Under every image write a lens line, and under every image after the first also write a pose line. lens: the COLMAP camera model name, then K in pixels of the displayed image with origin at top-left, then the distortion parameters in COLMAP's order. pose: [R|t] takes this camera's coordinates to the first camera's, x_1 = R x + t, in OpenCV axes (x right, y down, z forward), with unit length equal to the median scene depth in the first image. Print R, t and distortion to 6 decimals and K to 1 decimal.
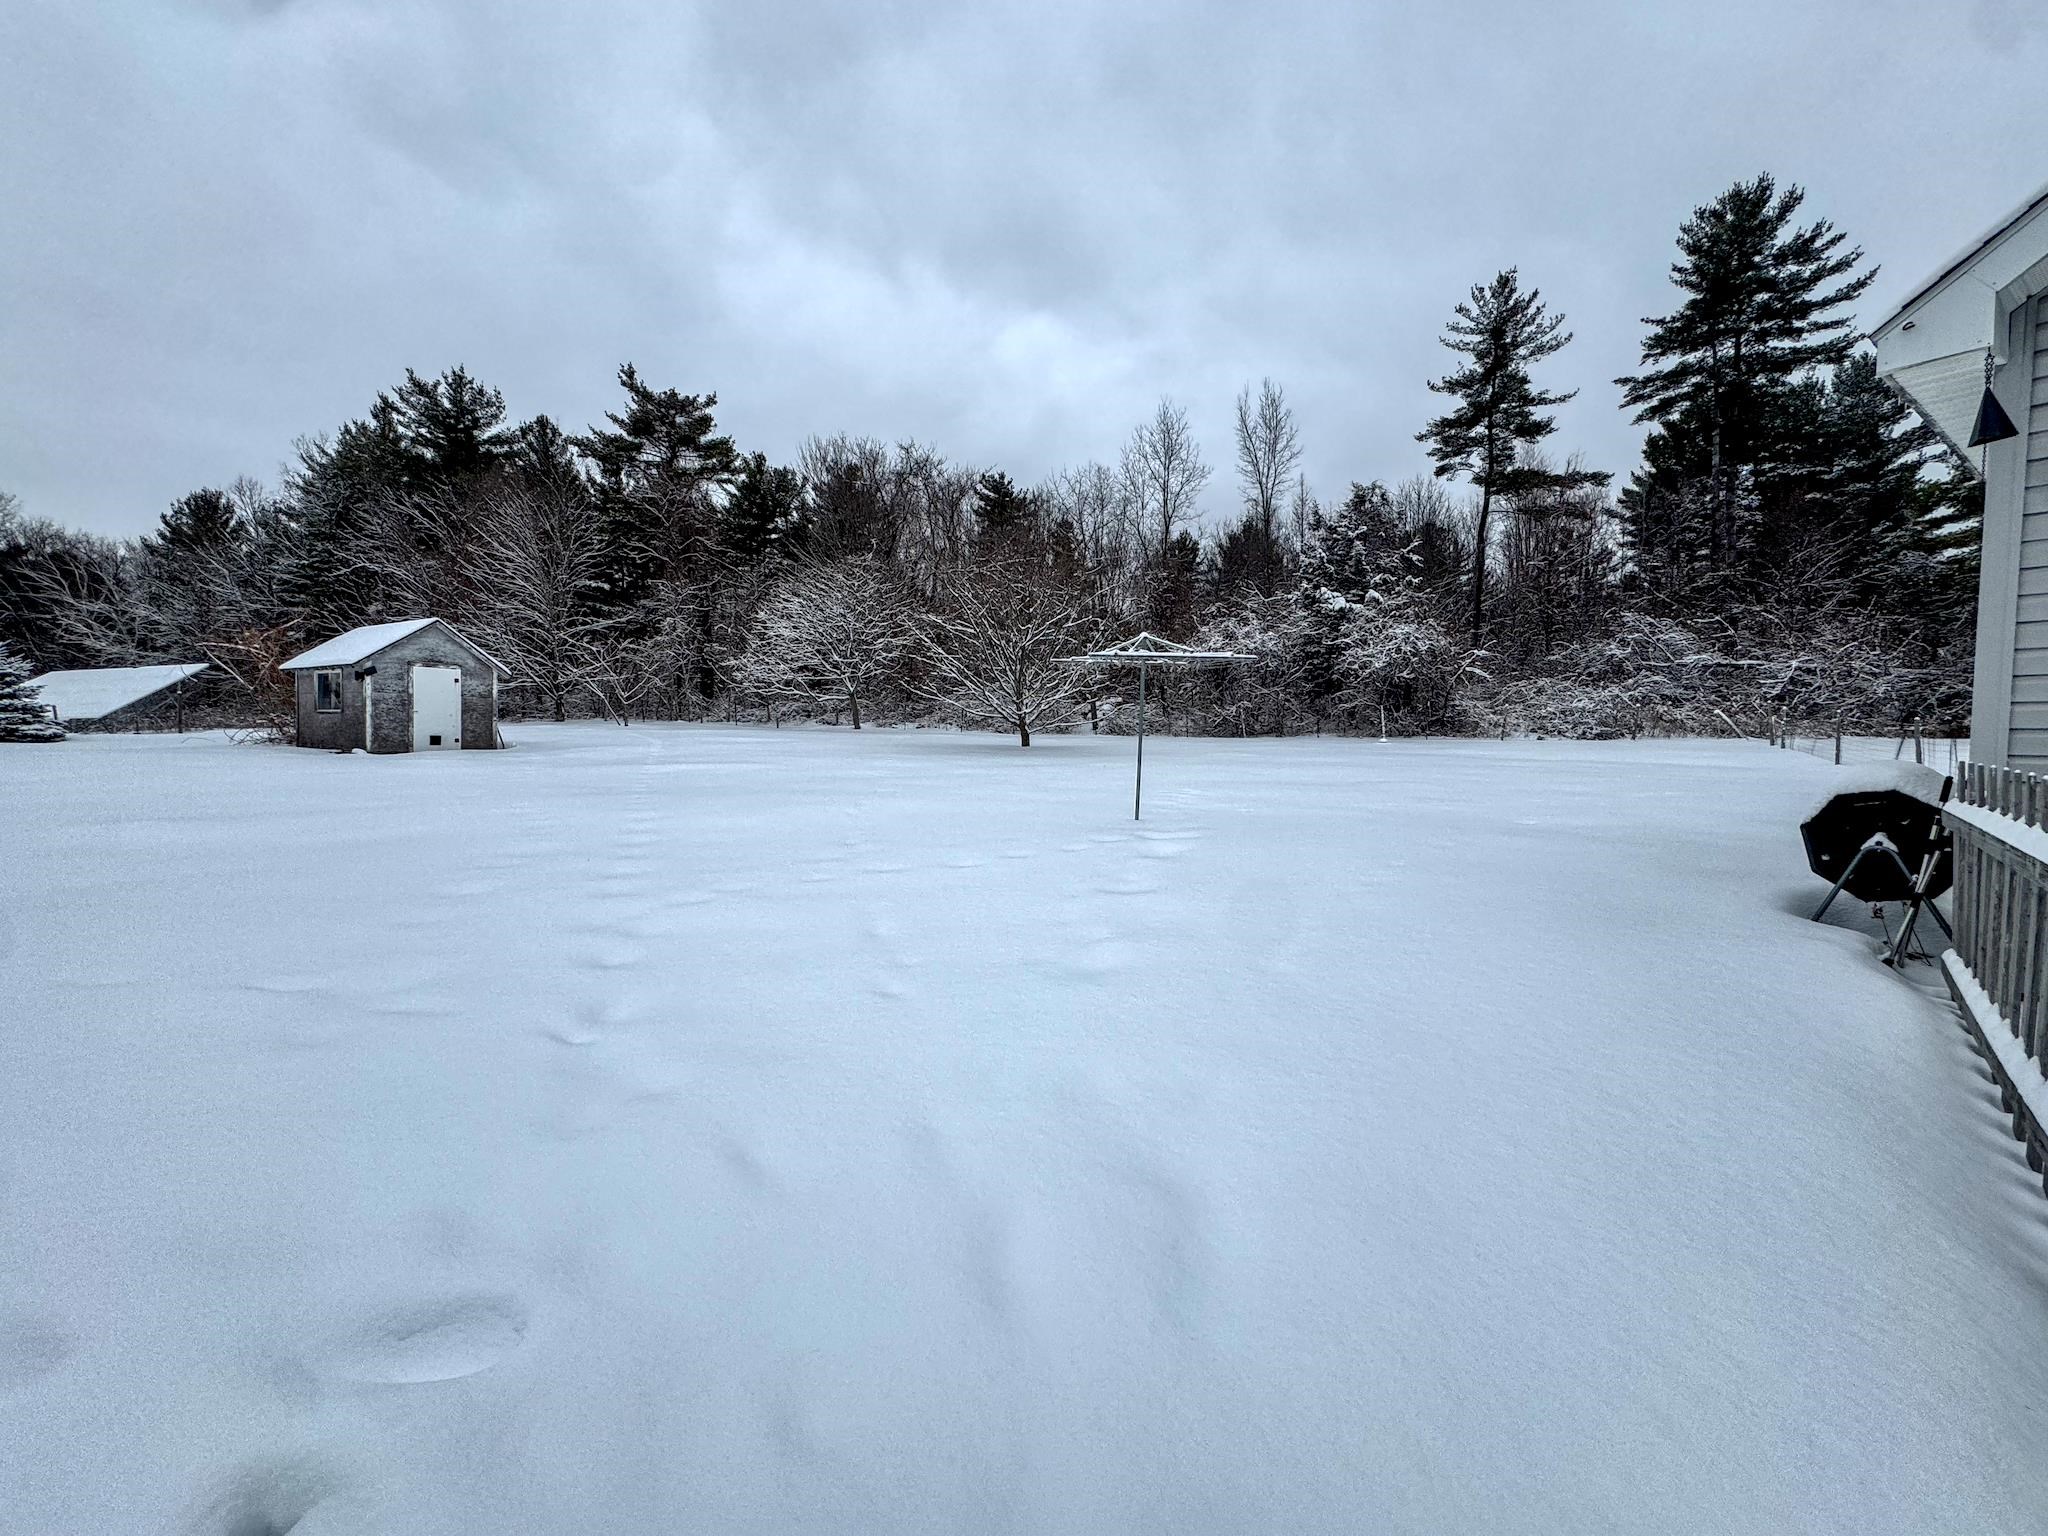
lens RADIAL K [[808.6, 0, 1018.5], [0, 808.6, 766.5], [0, 0, 1]] dist [-0.000662, -0.000200]
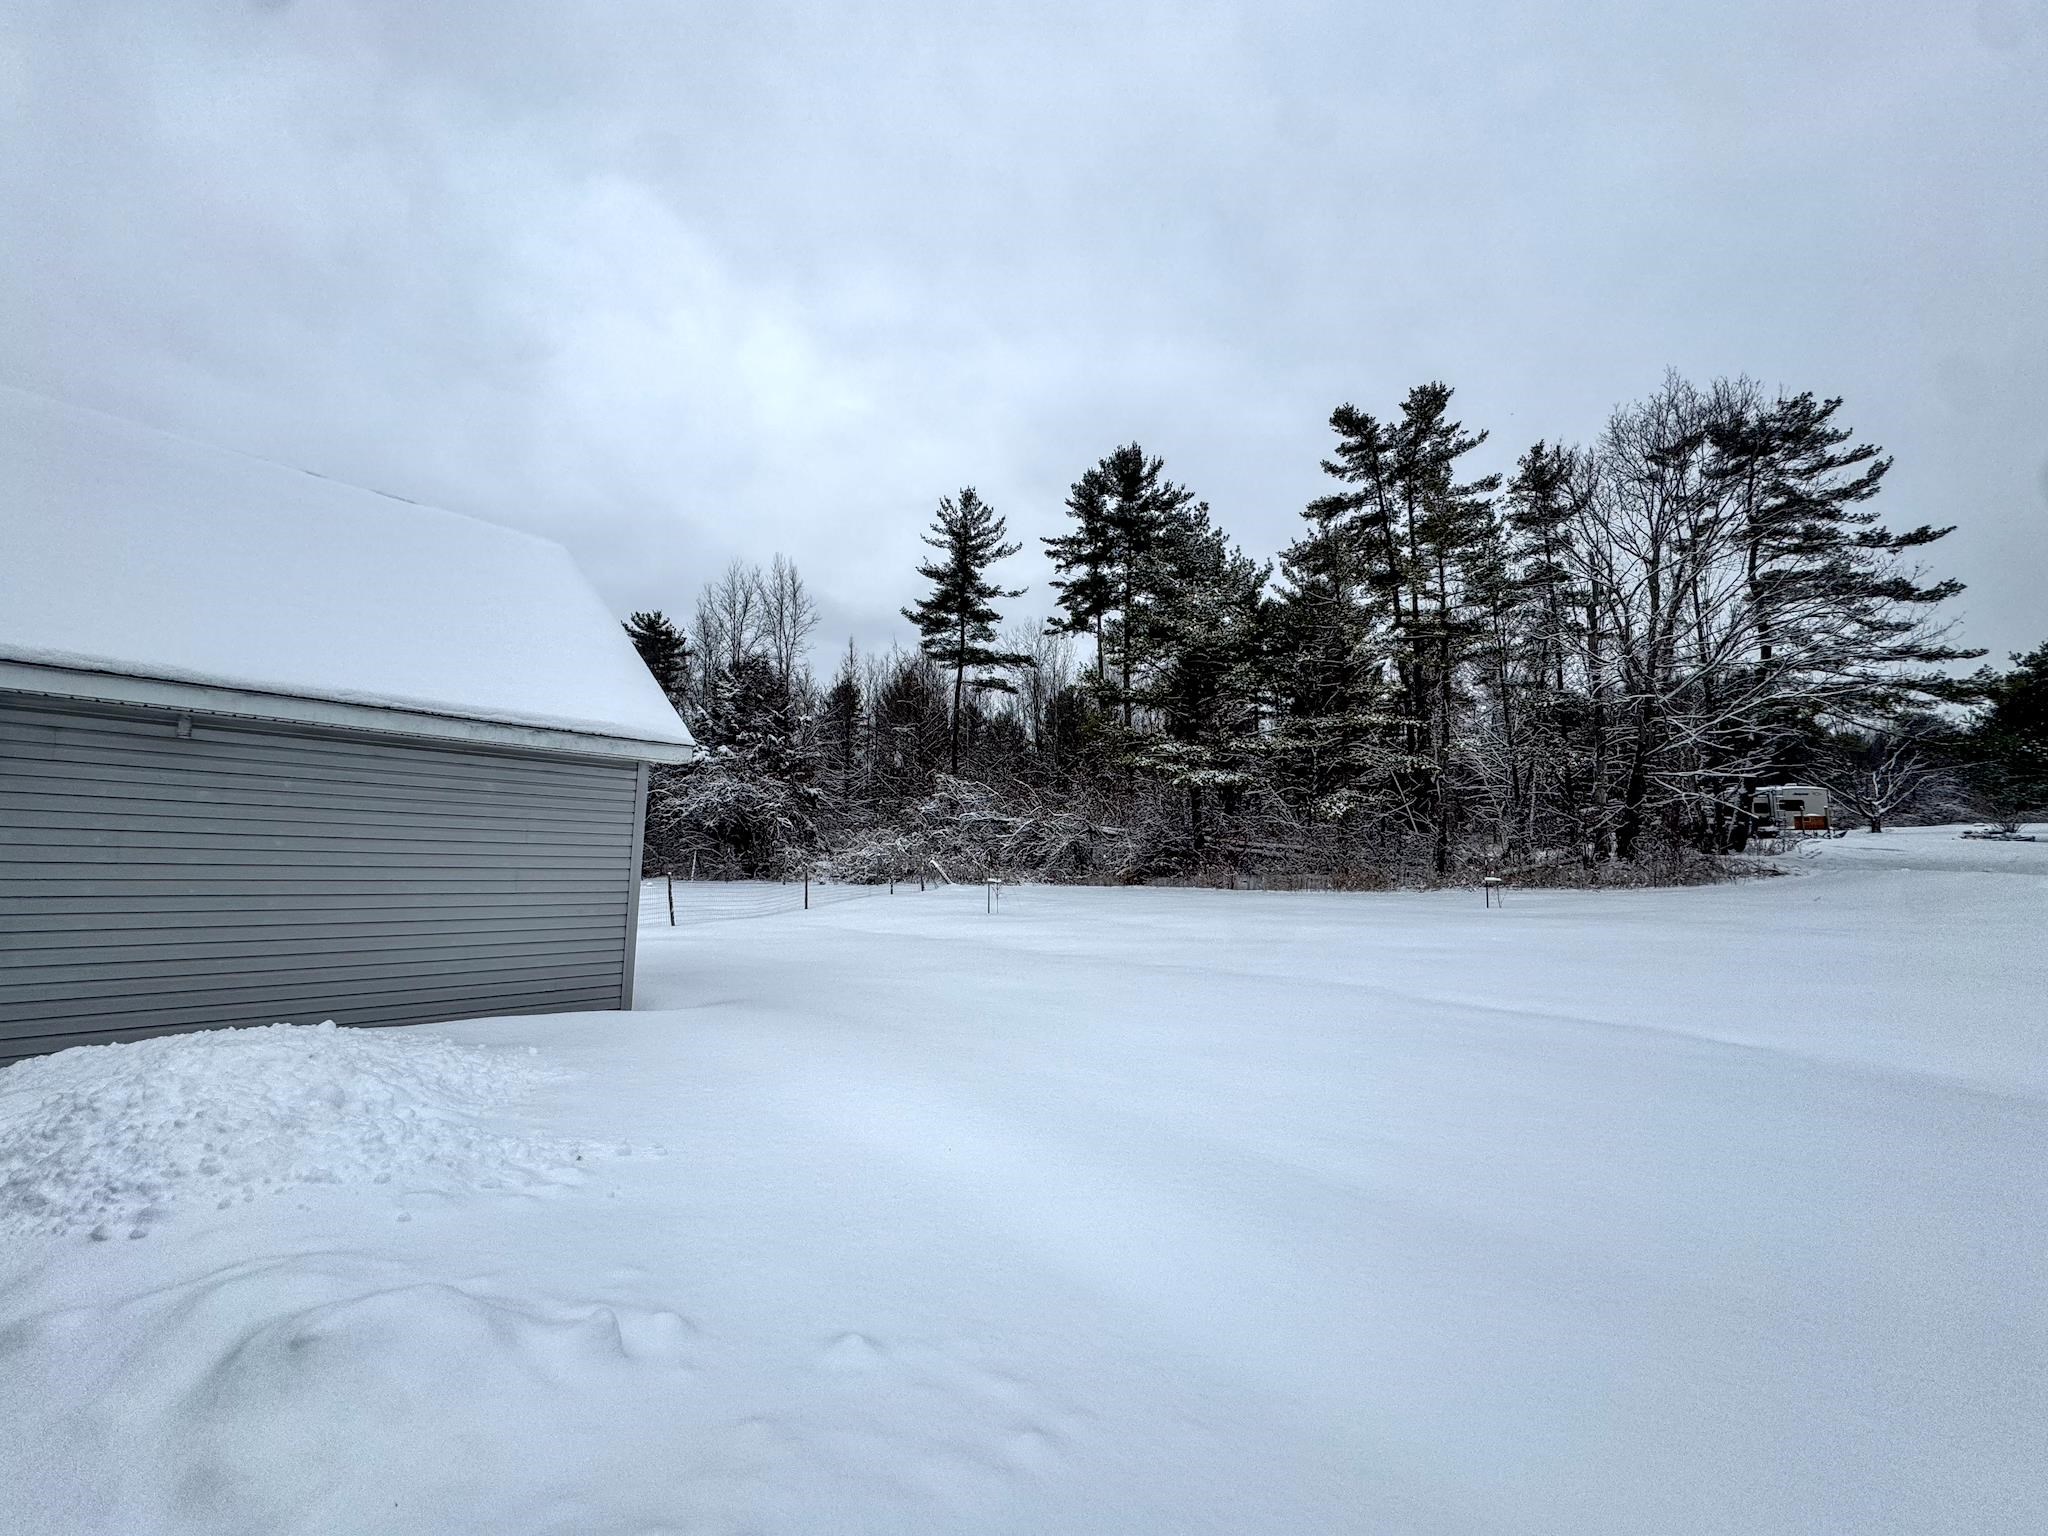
lens RADIAL K [[808.6, 0, 1018.5], [0, 808.6, 766.5], [0, 0, 1]] dist [-0.000662, -0.000200]
pose [[0.972178, 0.040329, 0.230746, 0.420361], [-0.000815, 0.985644, -0.168833, -0.004031], [-0.234242, 0.163947, 0.958255, -0.100365]]
